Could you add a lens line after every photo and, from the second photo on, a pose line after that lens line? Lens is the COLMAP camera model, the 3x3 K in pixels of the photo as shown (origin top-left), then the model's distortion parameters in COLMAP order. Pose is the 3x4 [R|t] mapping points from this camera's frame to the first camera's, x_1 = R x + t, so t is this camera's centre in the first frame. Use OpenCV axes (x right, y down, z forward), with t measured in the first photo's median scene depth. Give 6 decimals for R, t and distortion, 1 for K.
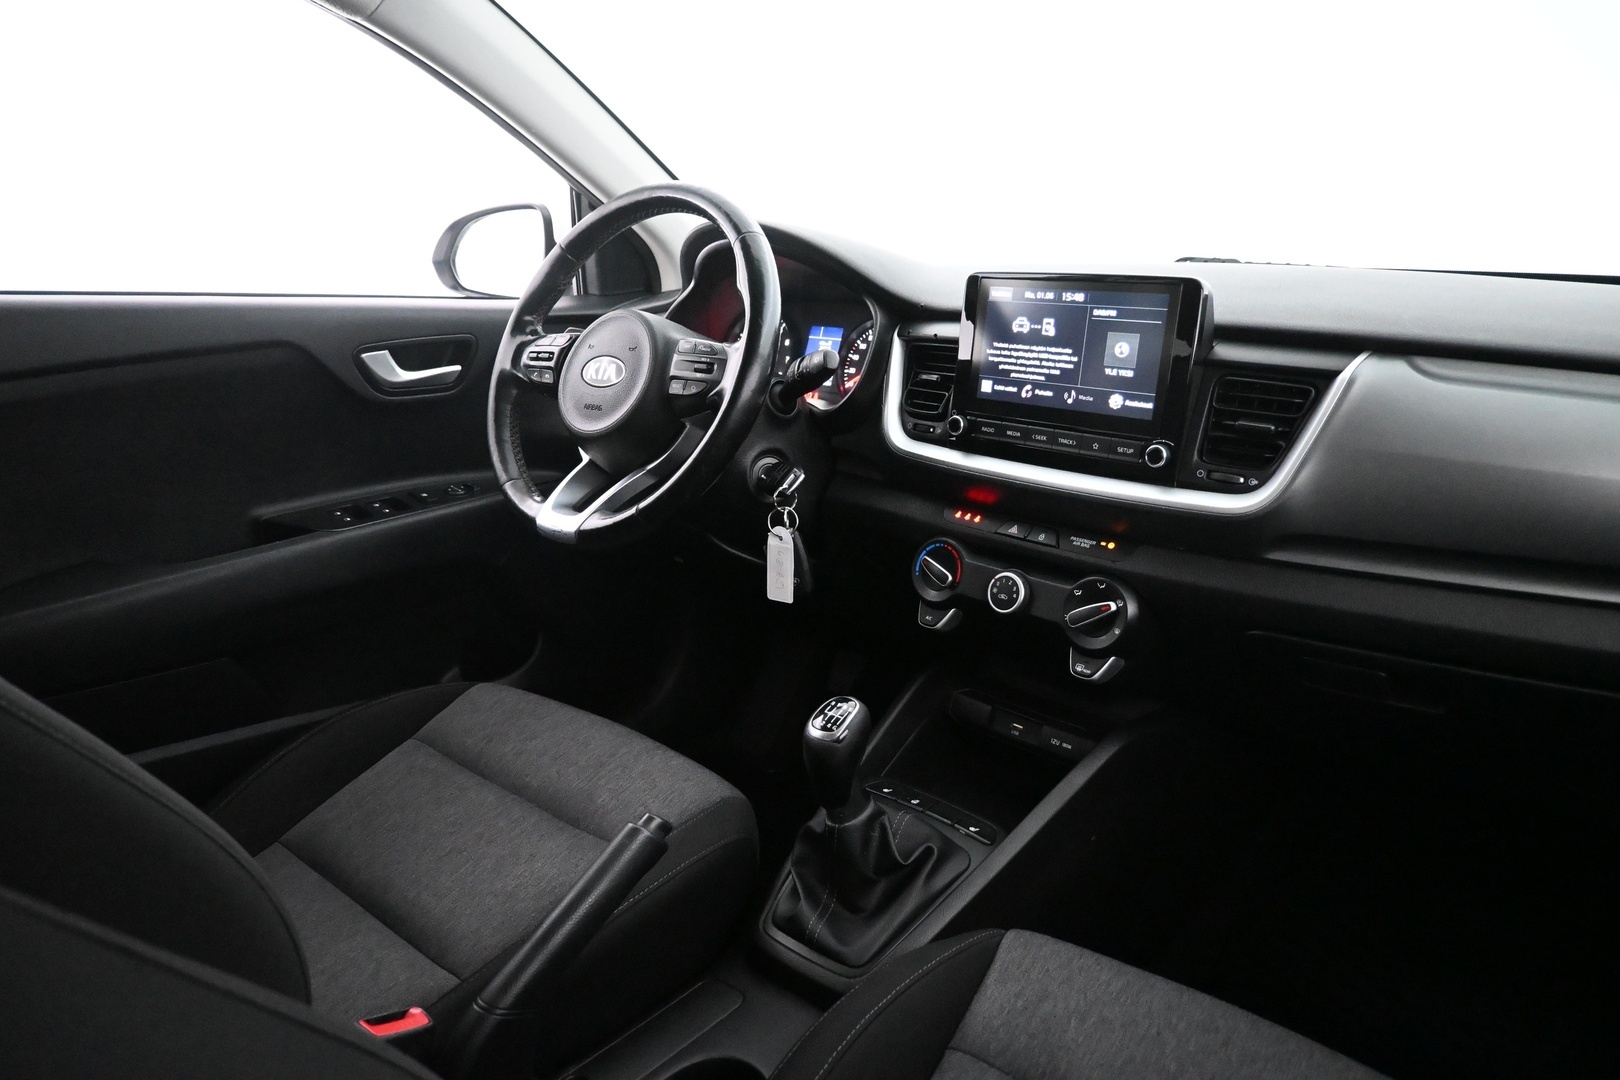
lens RADIAL K [[1105.7, 0, 797.2], [0, 1105.7, 545.0], [0, 0, 1]] dist [0.002902, -0.014671]
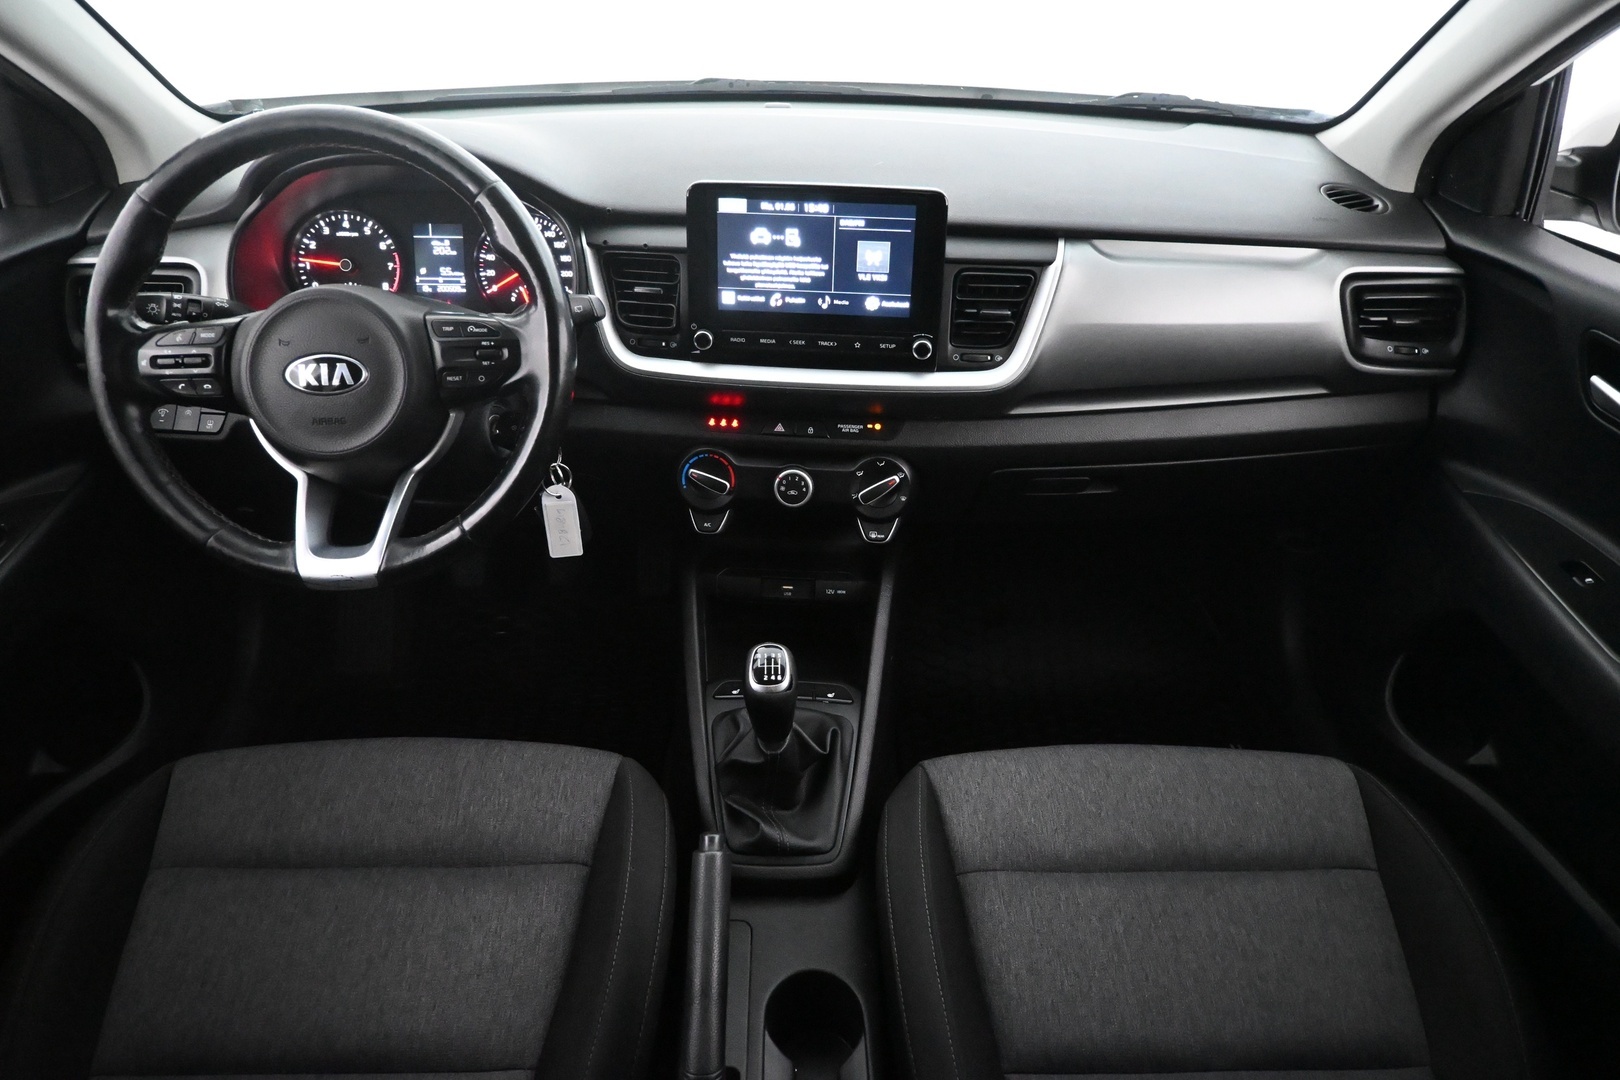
lens RADIAL K [[1105.7, 0, 809.0], [0, 1105.7, 547.6], [0, 0, 1]] dist [0.002902, -0.014671]
pose [[0.736421, -0.347192, 0.580639, -0.457582], [0.167479, 0.925114, 0.340757, -0.273779], [-0.655465, -0.153695, 0.739421, 0.172365]]
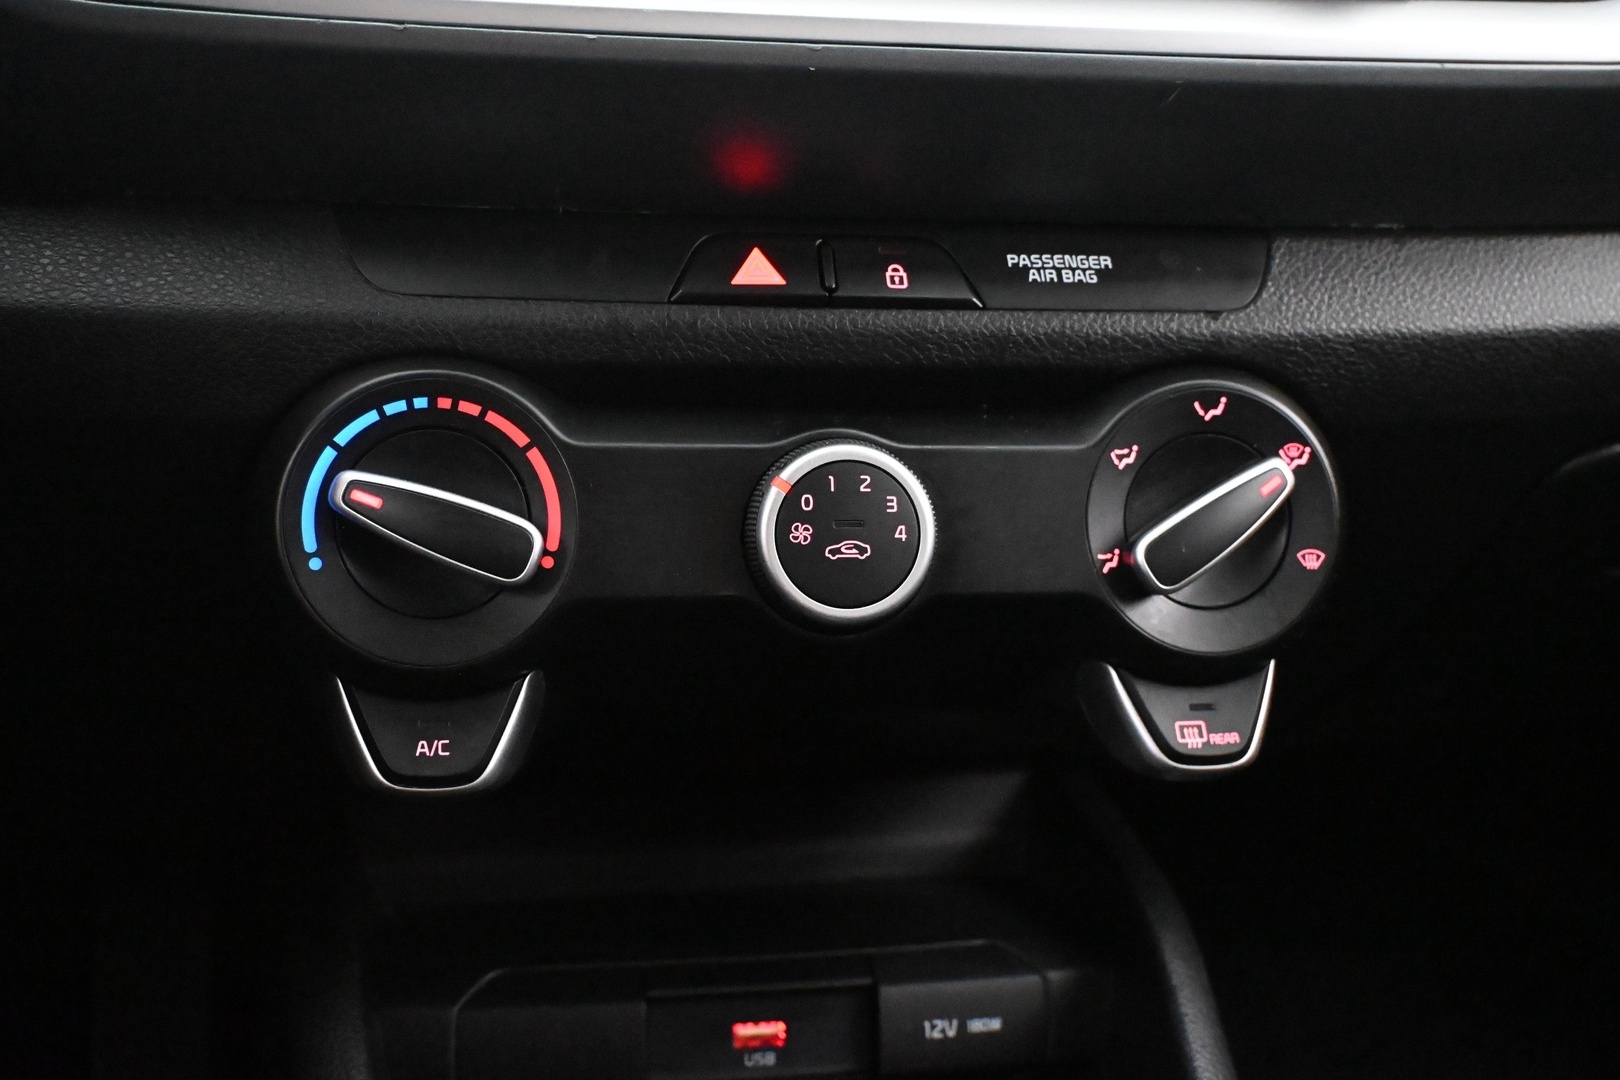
lens RADIAL K [[1738.7, 0, 794.4], [0, 1738.7, 548.8], [0, 0, 1]] dist [-0.008439, 0.000000]
pose [[0.560993, -0.222717, 0.797298, -0.111366], [0.185814, 0.972431, 0.140896, -0.007098], [-0.806697, 0.069107, 0.586911, 0.797319]]
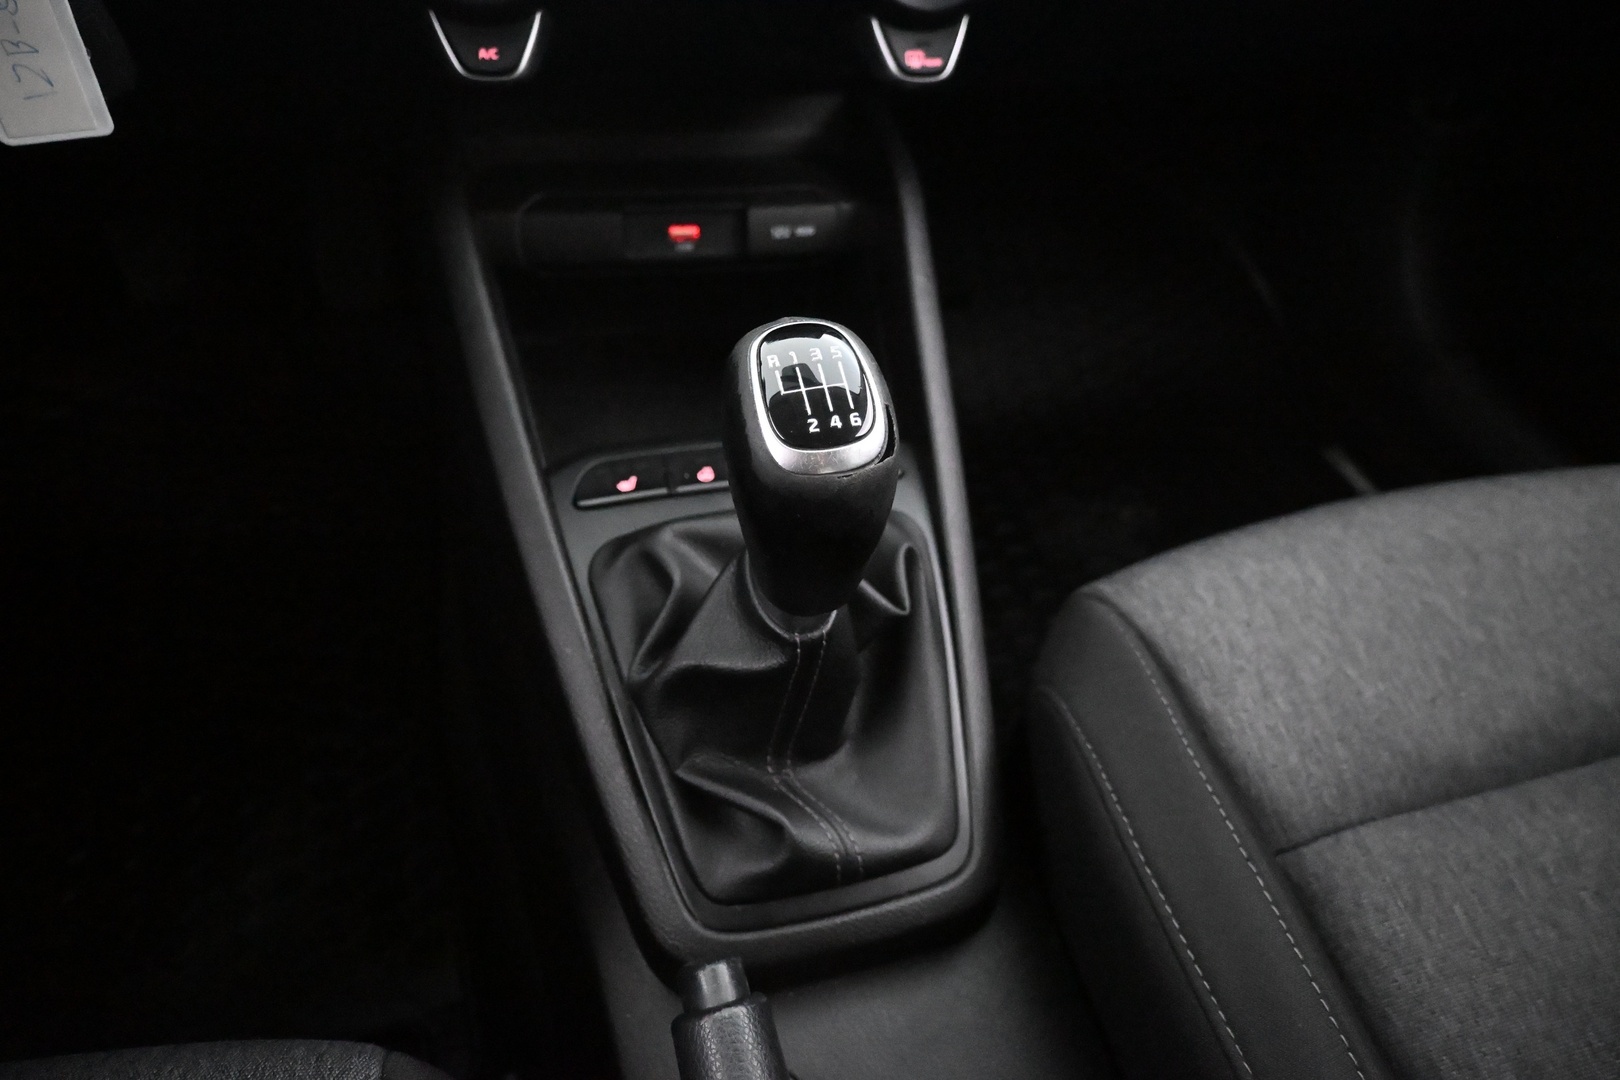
lens RADIAL K [[1105.7, 0, 794.4], [0, 1105.7, 532.0], [0, 0, 1]] dist [0.002902, -0.014671]
pose [[0.546174, -0.546577, 0.634781, -0.177357], [0.165070, 0.813161, 0.558141, 0.003076], [-0.821246, -0.200059, 0.534351, 0.716575]]
